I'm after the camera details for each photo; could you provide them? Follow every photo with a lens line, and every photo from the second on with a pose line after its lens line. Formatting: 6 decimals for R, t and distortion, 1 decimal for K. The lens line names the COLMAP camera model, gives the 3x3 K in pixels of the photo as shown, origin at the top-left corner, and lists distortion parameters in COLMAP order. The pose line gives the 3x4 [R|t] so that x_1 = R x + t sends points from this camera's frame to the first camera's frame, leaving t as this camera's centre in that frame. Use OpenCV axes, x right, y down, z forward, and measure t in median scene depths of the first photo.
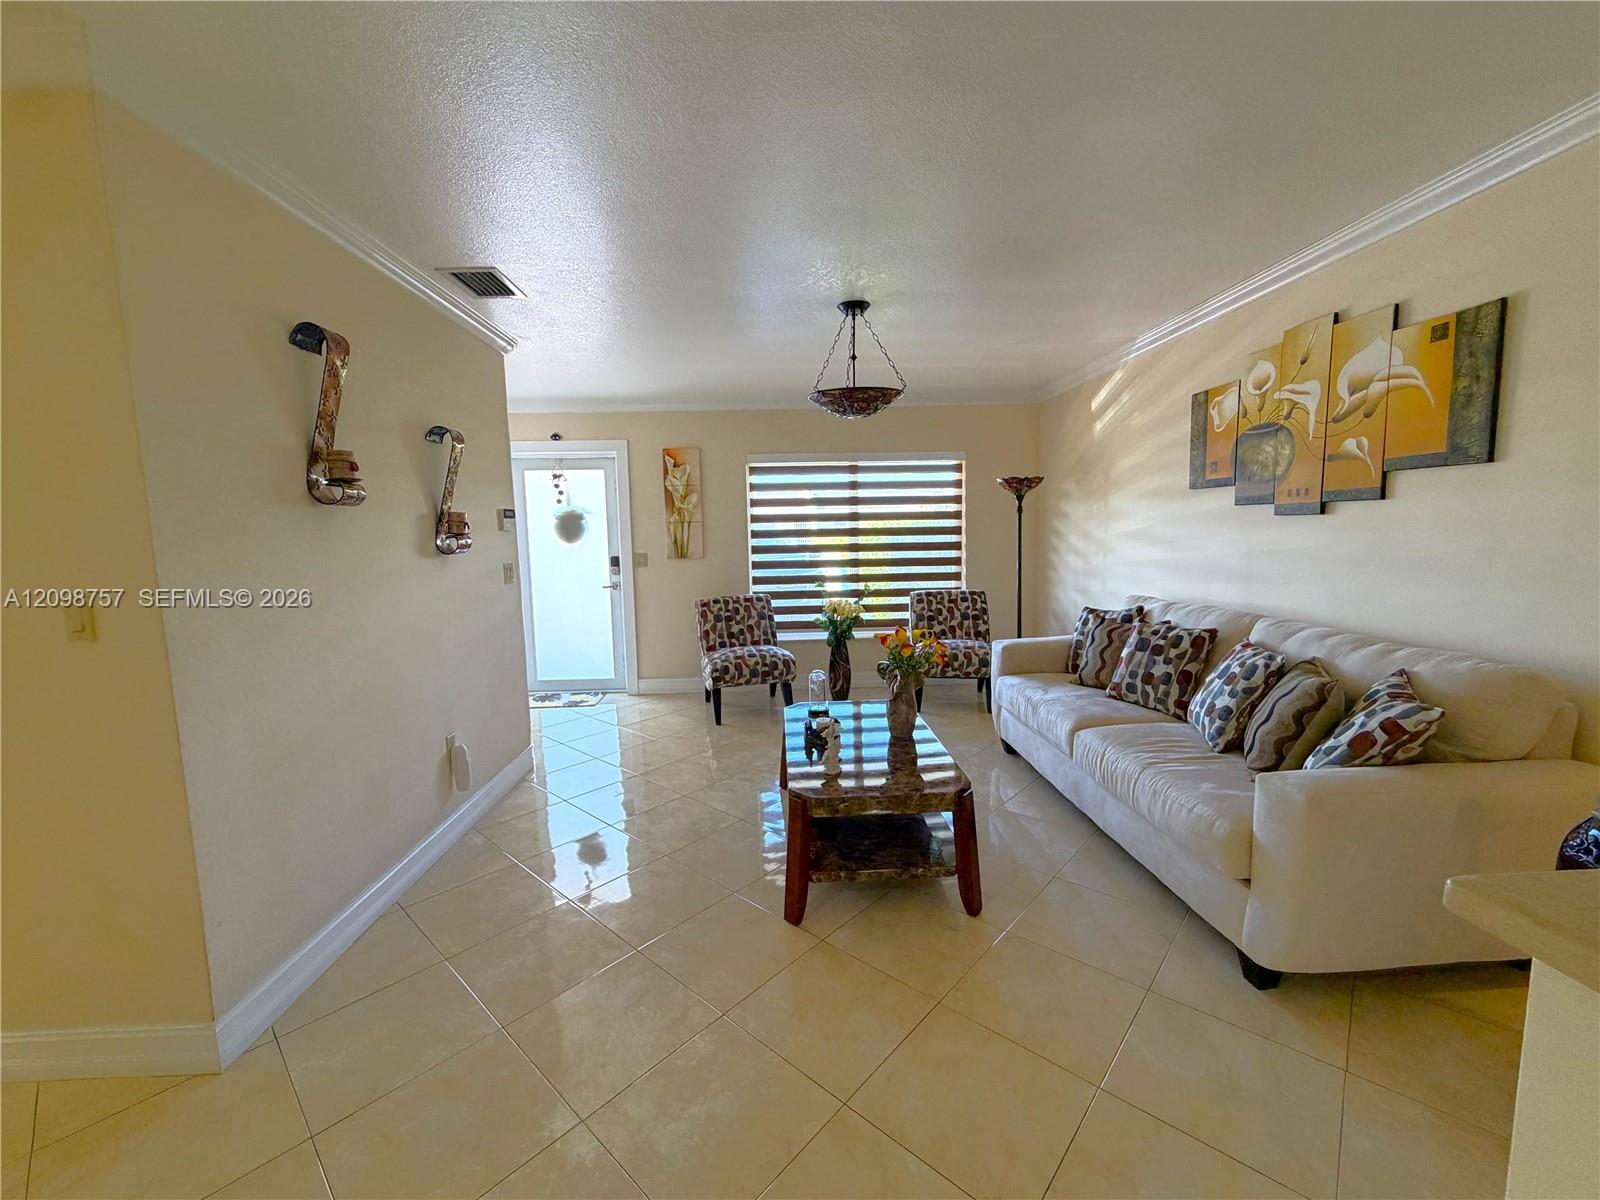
lens RADIAL K [[640.6, 0, 794.9], [0, 640.6, 600.2], [0, 0, 1]] dist [0.000317, -0.000384]
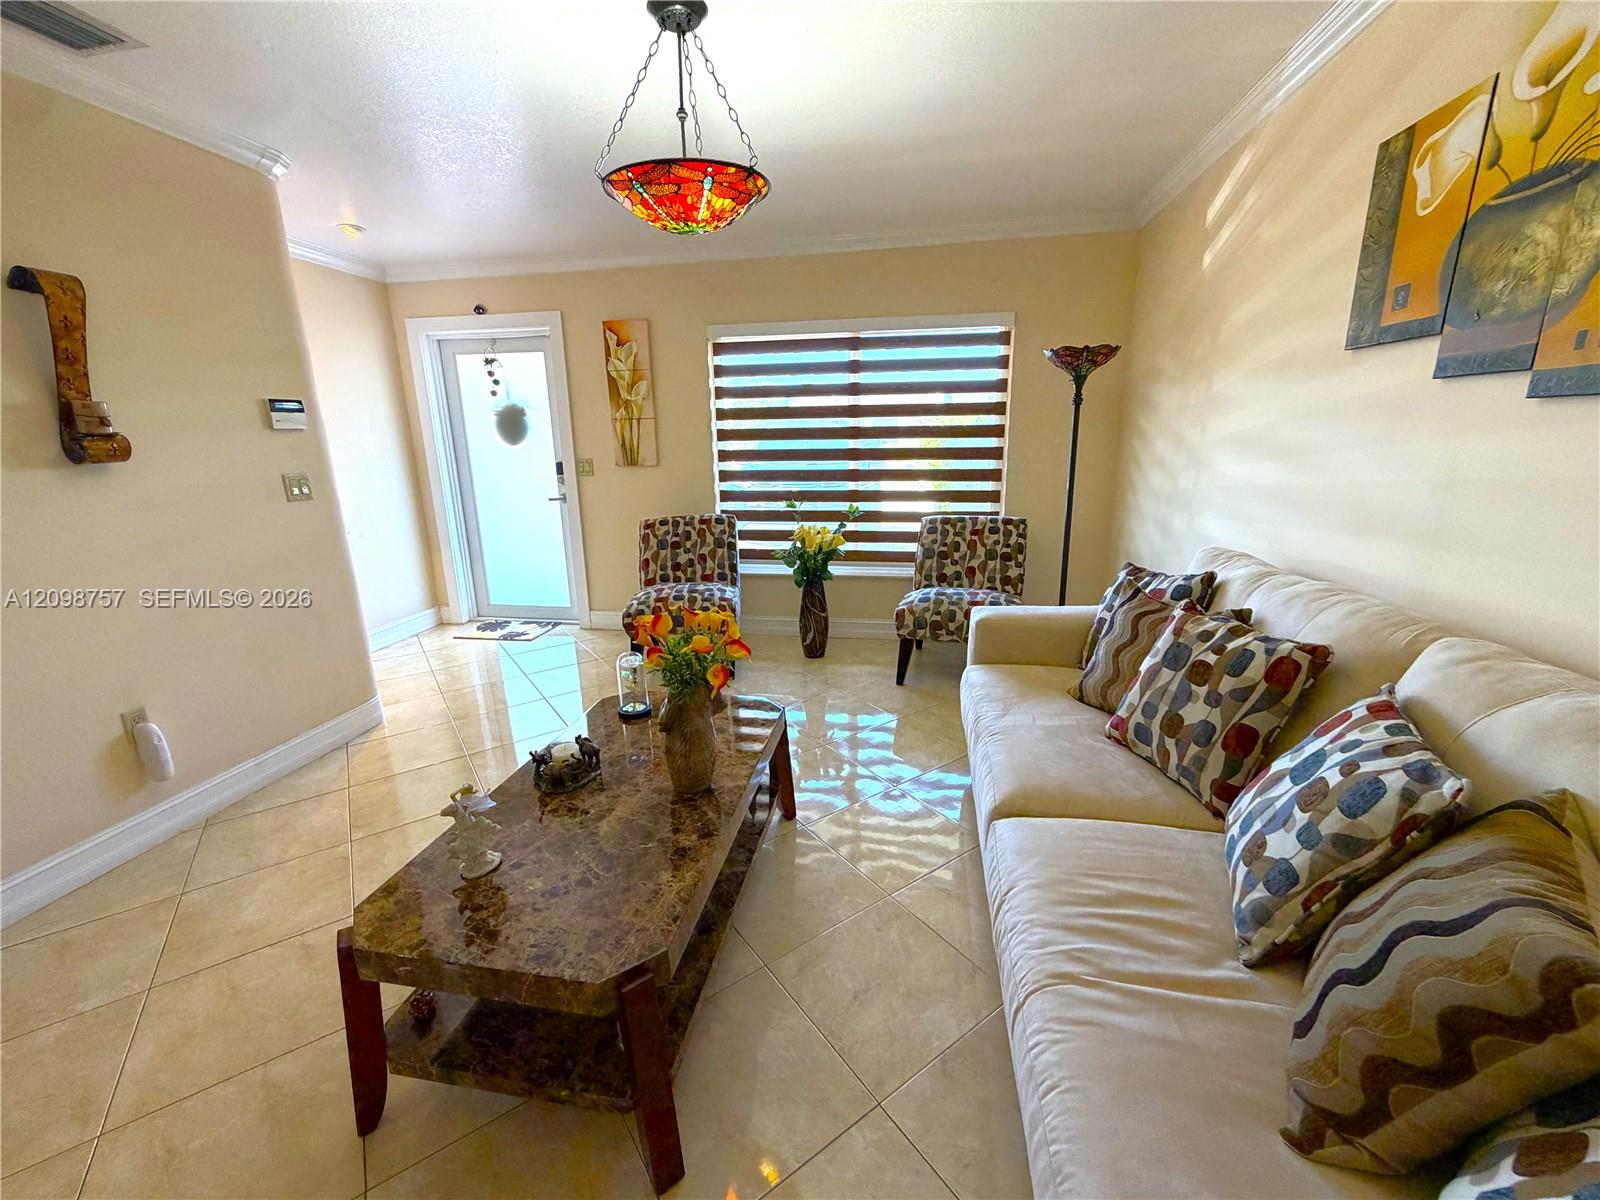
lens RADIAL K [[640.6, 0, 794.9], [0, 640.6, 600.2], [0, 0, 1]] dist [0.000317, -0.000384]
pose [[0.976650, 0.058036, -0.206848, 0.215401], [-0.026167, 0.987787, 0.153596, -0.030401], [0.213235, -0.144597, 0.966241, 0.271697]]
